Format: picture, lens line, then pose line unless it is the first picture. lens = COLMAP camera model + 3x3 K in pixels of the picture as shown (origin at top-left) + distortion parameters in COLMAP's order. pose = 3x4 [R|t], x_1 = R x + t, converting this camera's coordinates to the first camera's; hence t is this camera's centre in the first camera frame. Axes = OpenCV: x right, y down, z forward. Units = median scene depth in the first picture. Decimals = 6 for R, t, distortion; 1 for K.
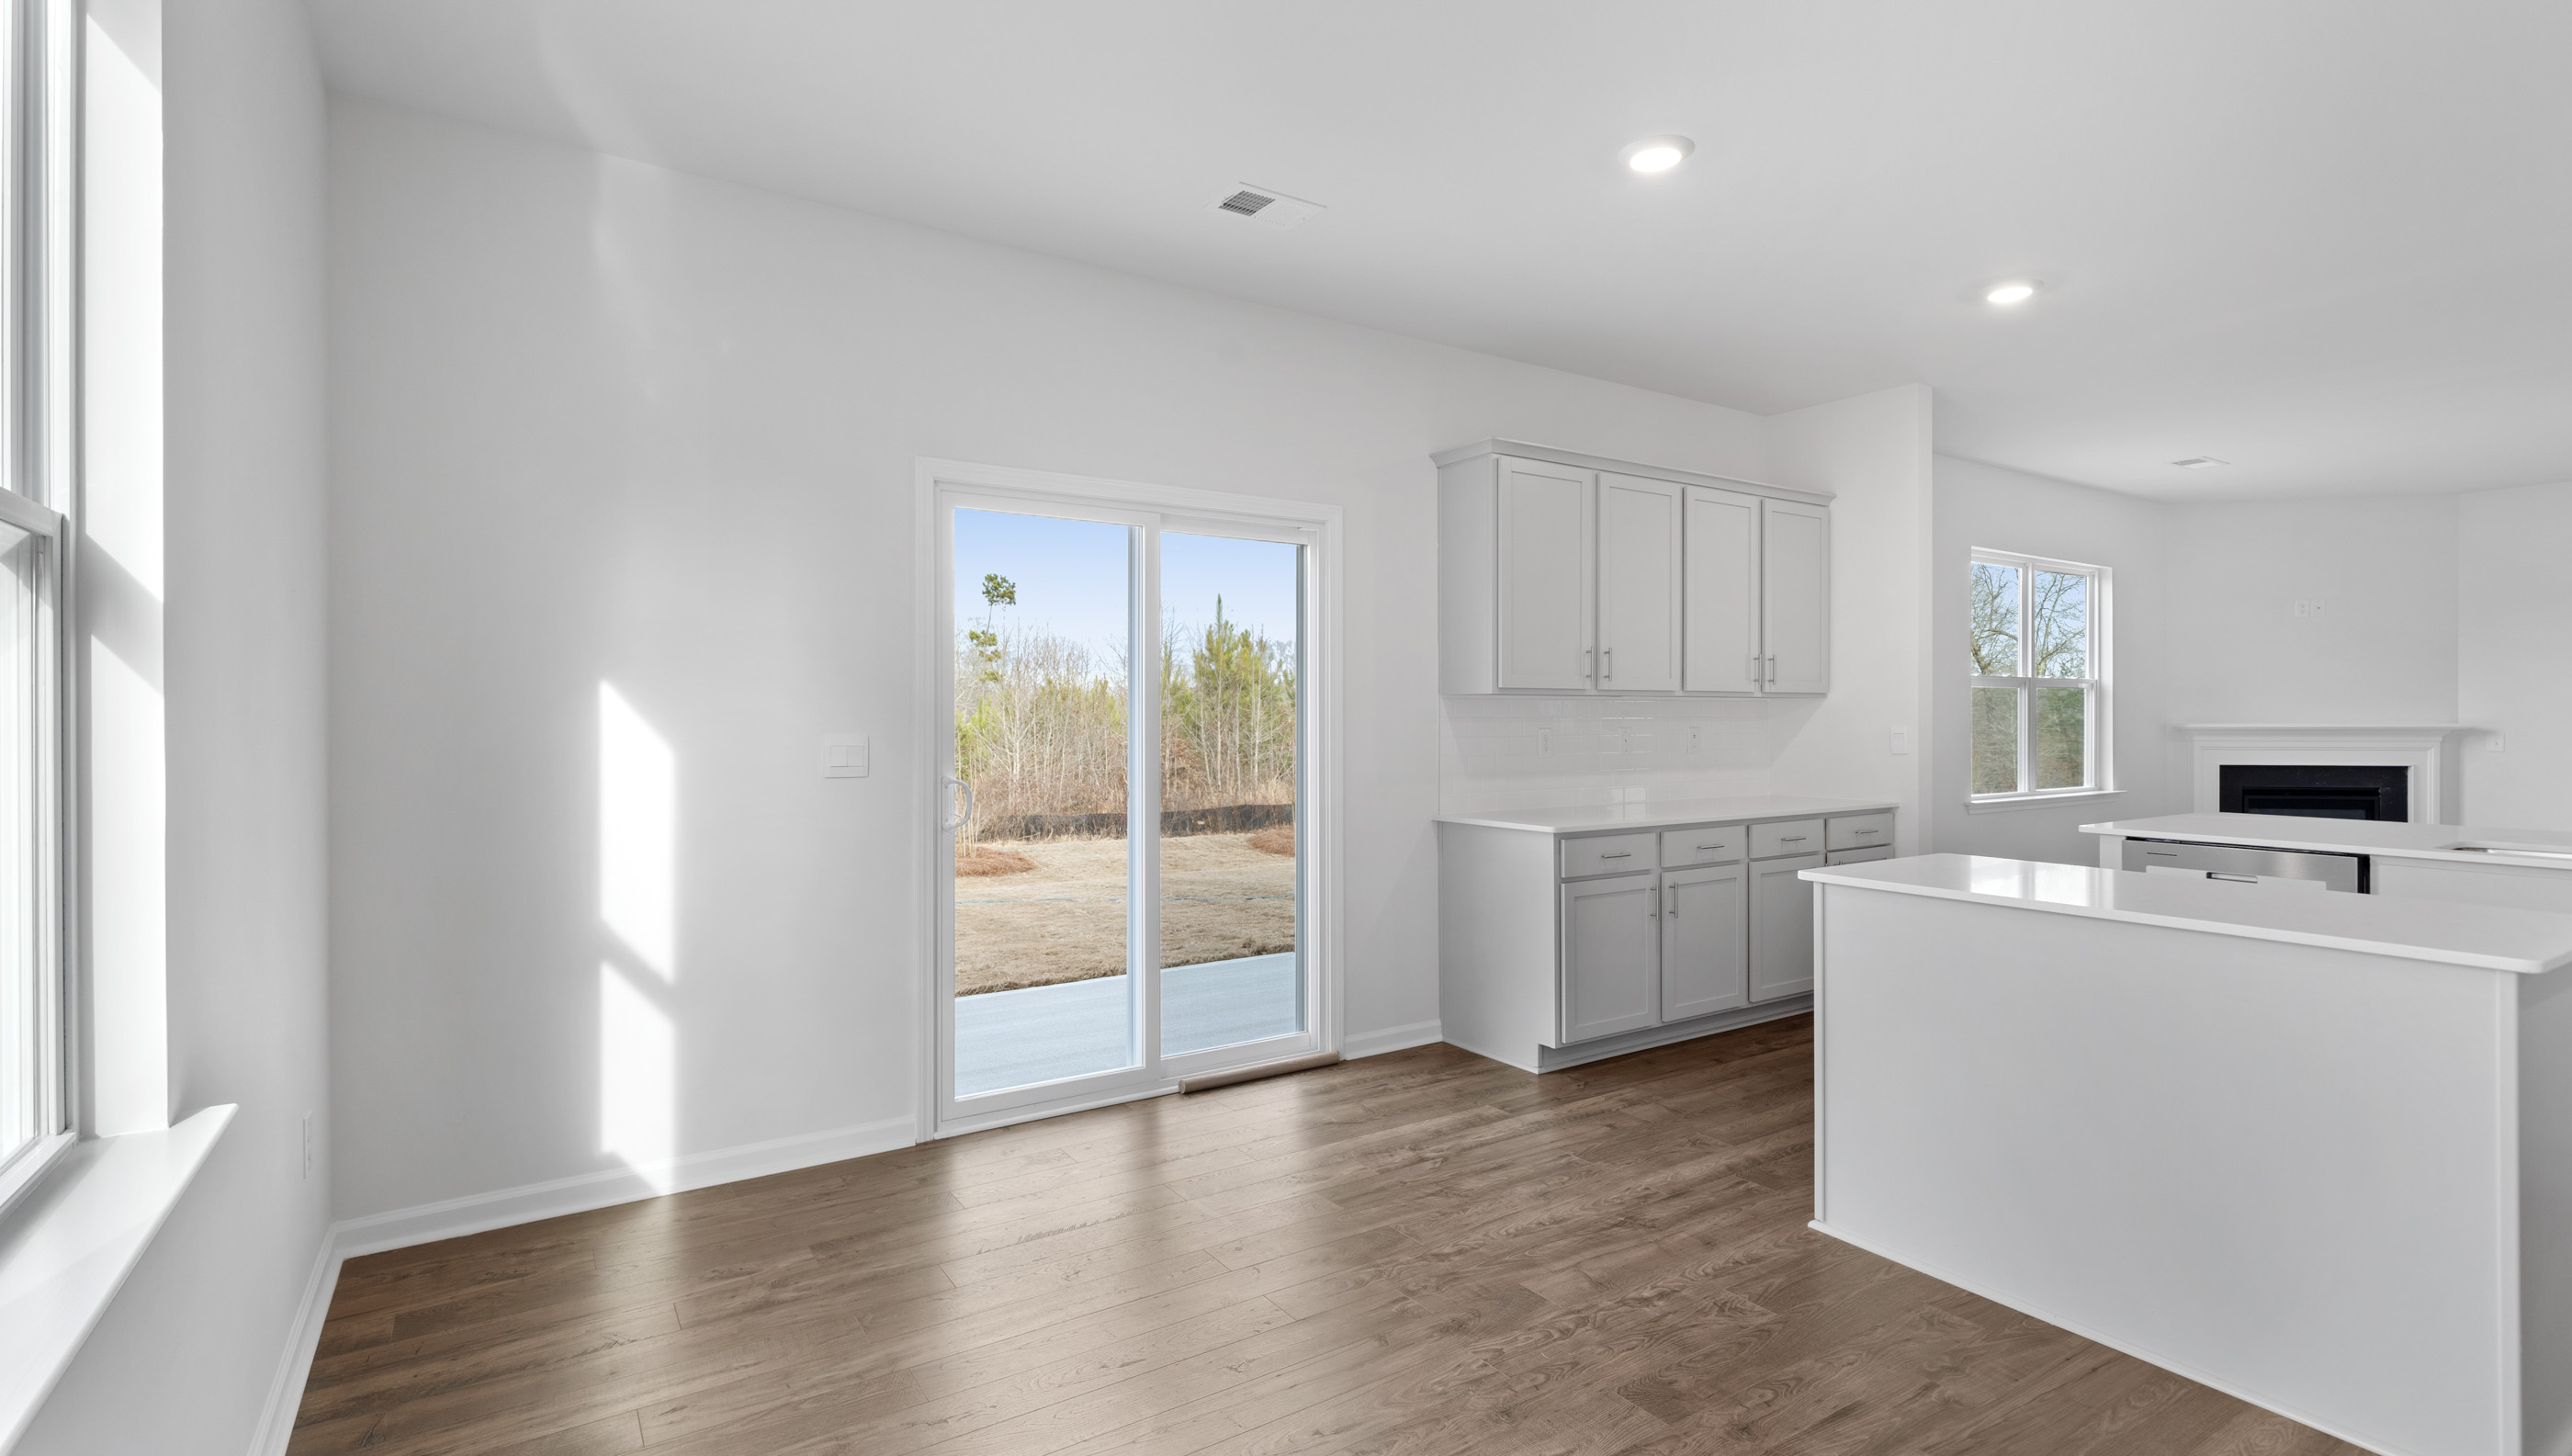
lens RADIAL K [[1156.5, 0, 1275.6], [0, 1156.5, 714.5], [0, 0, 1]] dist [0.000239, 0.000074]
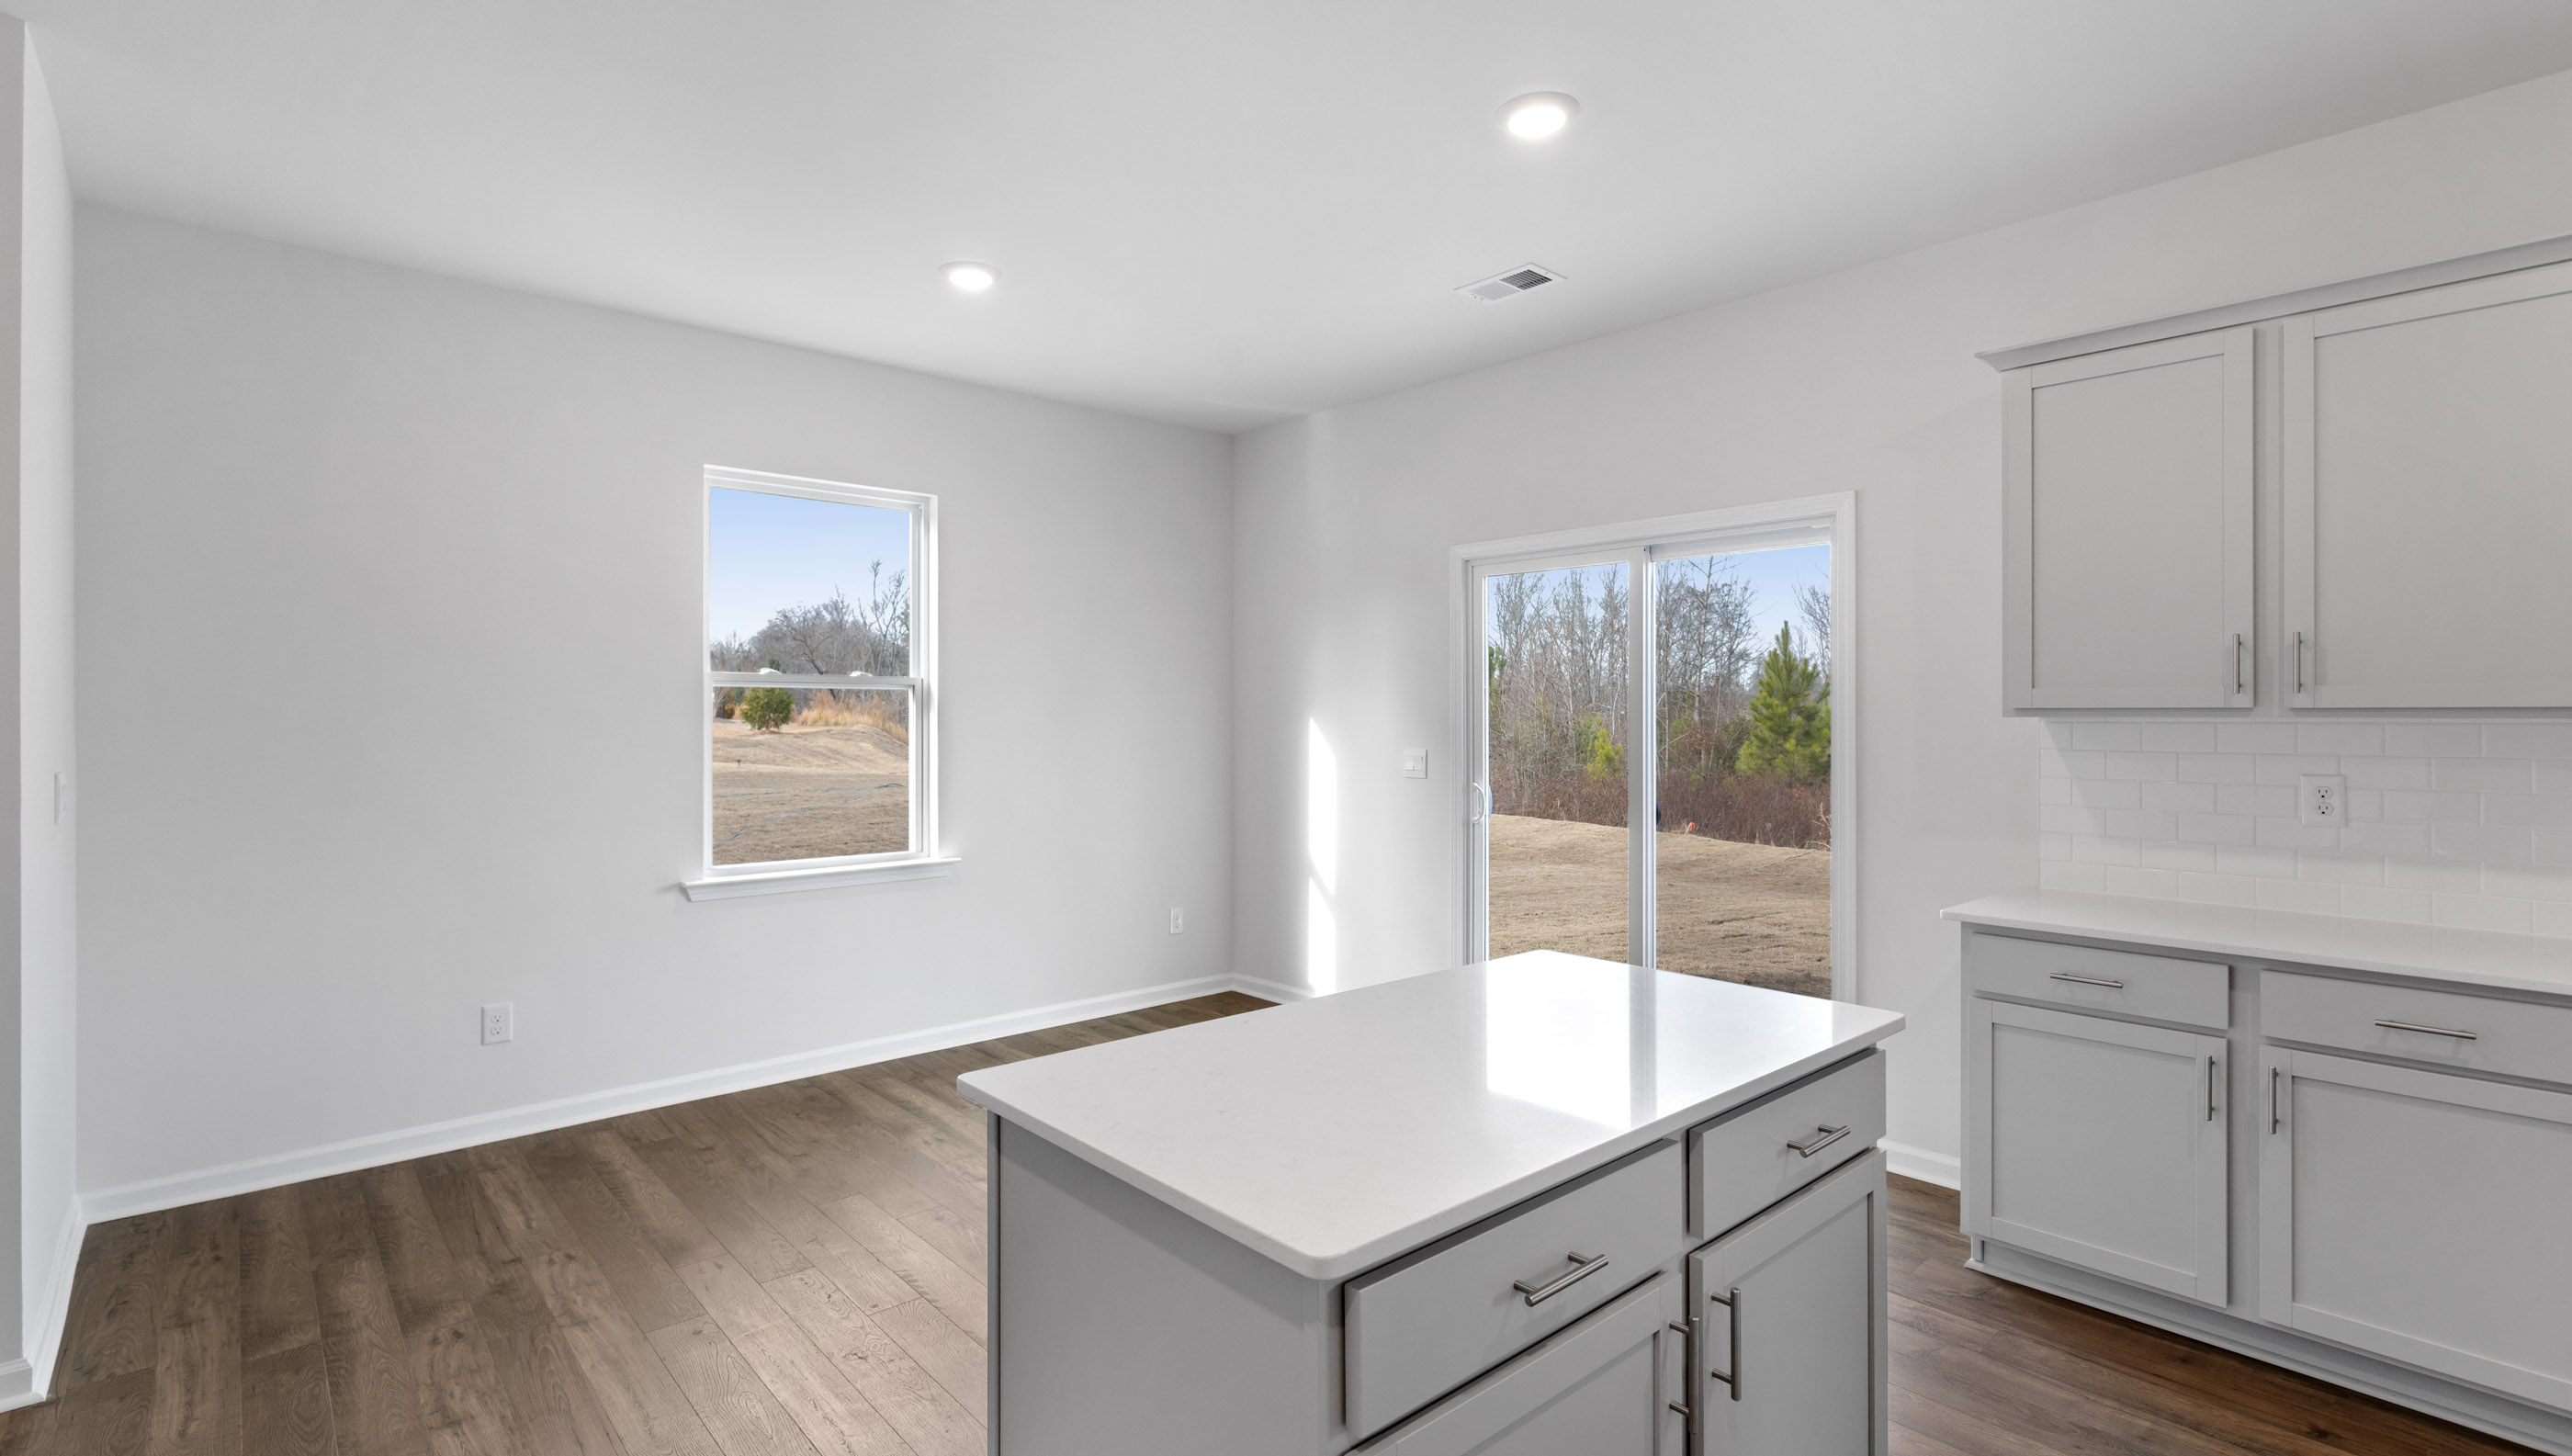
lens RADIAL K [[1182.4, 0, 1266.0], [0, 1182.4, 711.6], [0, 0, 1]] dist [-0.000919, 0.000417]
pose [[0.143688, 0.001583, -0.989622, 0.527848], [0.002845, 0.999994, 0.002012, -0.015283], [0.989619, -0.003105, 0.143683, 0.292446]]
